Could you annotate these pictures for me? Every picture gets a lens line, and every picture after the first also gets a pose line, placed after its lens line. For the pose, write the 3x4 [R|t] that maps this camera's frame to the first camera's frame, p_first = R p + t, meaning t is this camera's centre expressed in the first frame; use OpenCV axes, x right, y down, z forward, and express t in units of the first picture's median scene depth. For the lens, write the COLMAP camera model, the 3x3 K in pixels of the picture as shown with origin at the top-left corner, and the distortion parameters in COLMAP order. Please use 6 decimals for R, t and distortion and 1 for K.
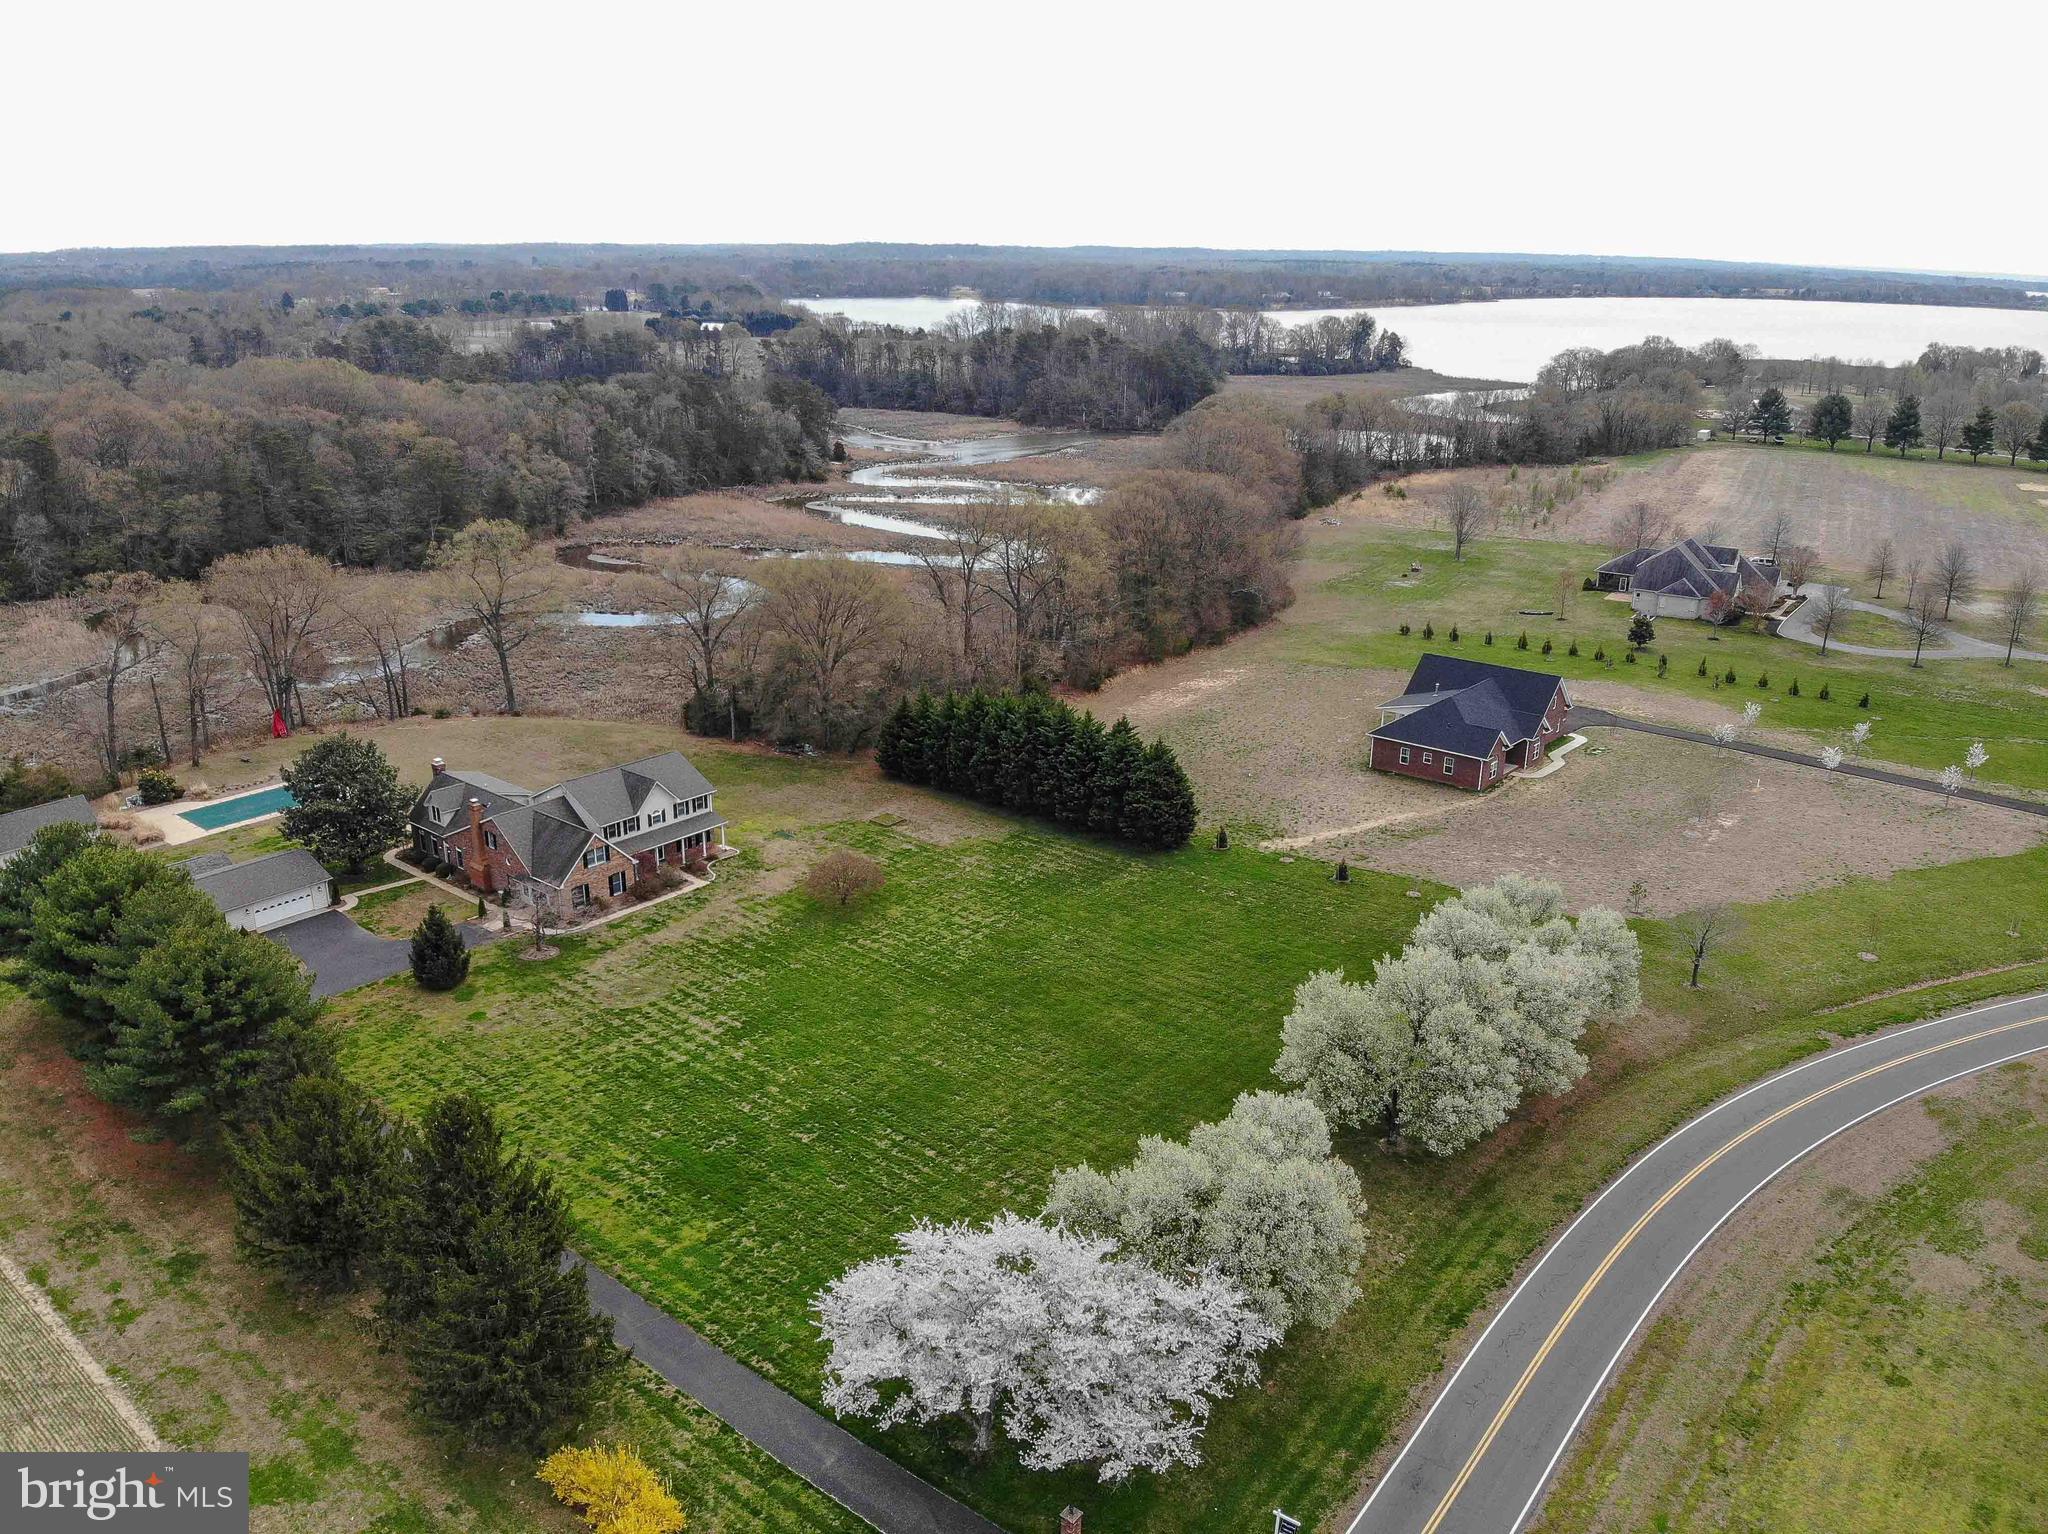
lens RADIAL K [[1511.2, 0, 1026.2], [0, 1511.2, 730.7], [0, 0, 1]] dist [0.105843, -0.257969]
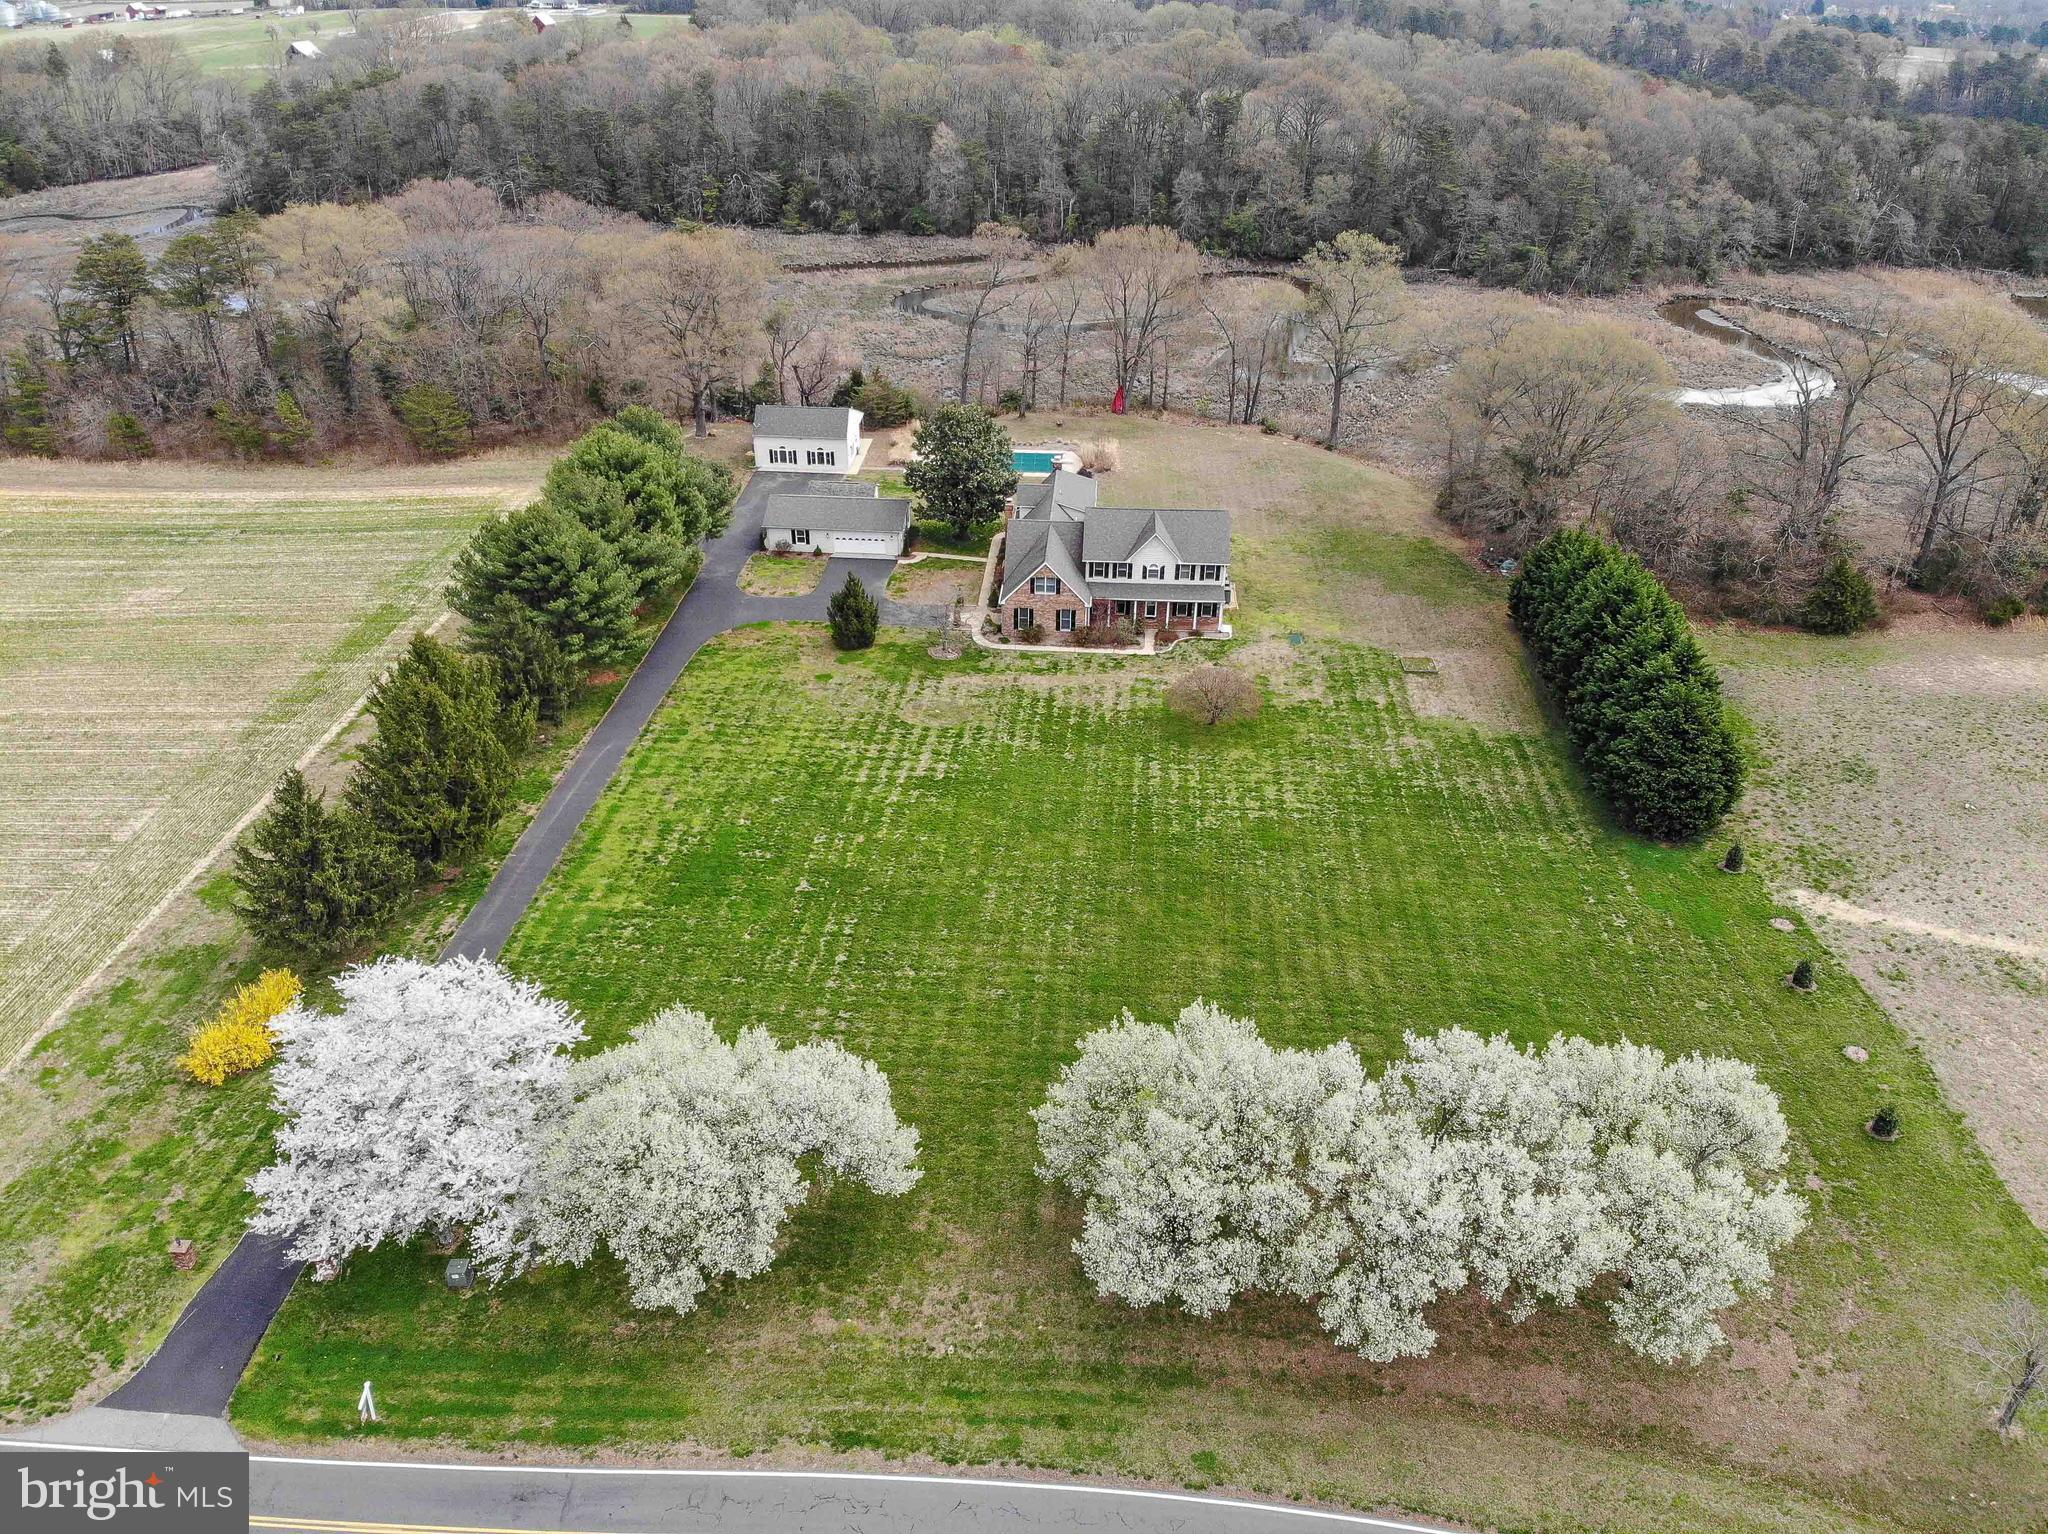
lens RADIAL K [[1491.4, 0, 1016.0], [0, 1491.4, 792.7], [0, 0, 1]] dist [0.070485, -0.176950]
pose [[0.588875, 0.405615, -0.699073, 0.293758], [-0.246417, 0.913872, 0.322672, -0.068414], [0.769743, -0.017750, 0.638107, 0.242335]]
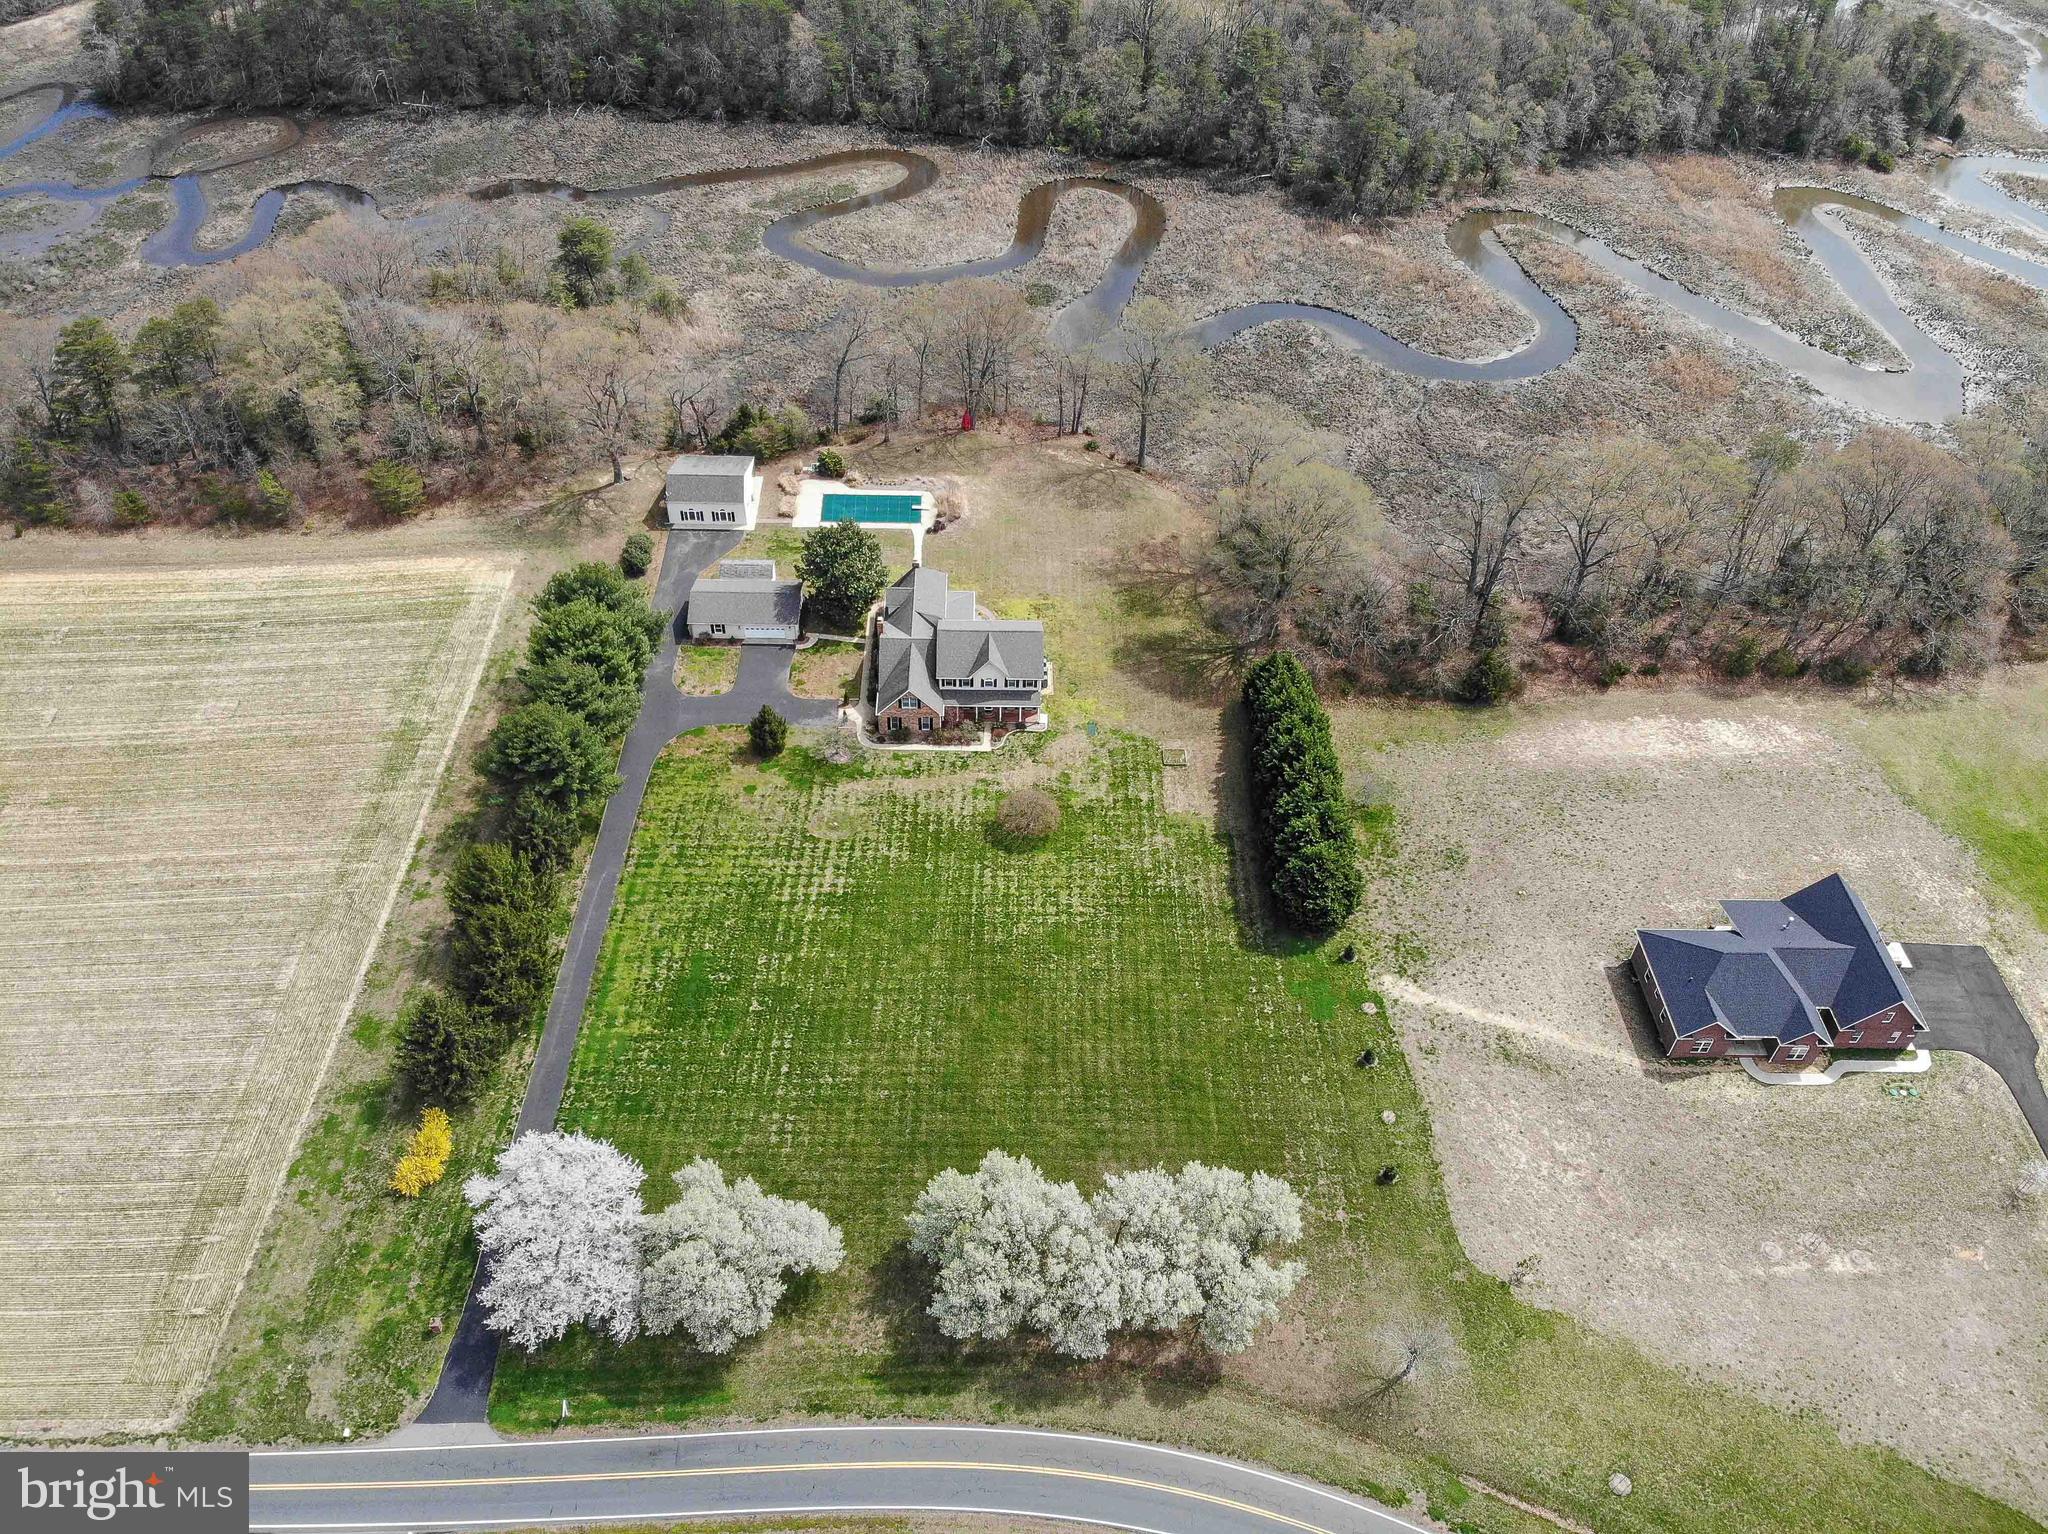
lens RADIAL K [[1508.6, 0, 1024.0], [0, 1508.6, 767.0], [0, 0, 1]] dist [0.077638, -0.204112]
pose [[0.651320, 0.524001, -0.548821, 0.366128], [-0.249671, 0.830991, 0.497109, -0.374535], [0.716551, -0.186752, 0.672070, 0.108953]]
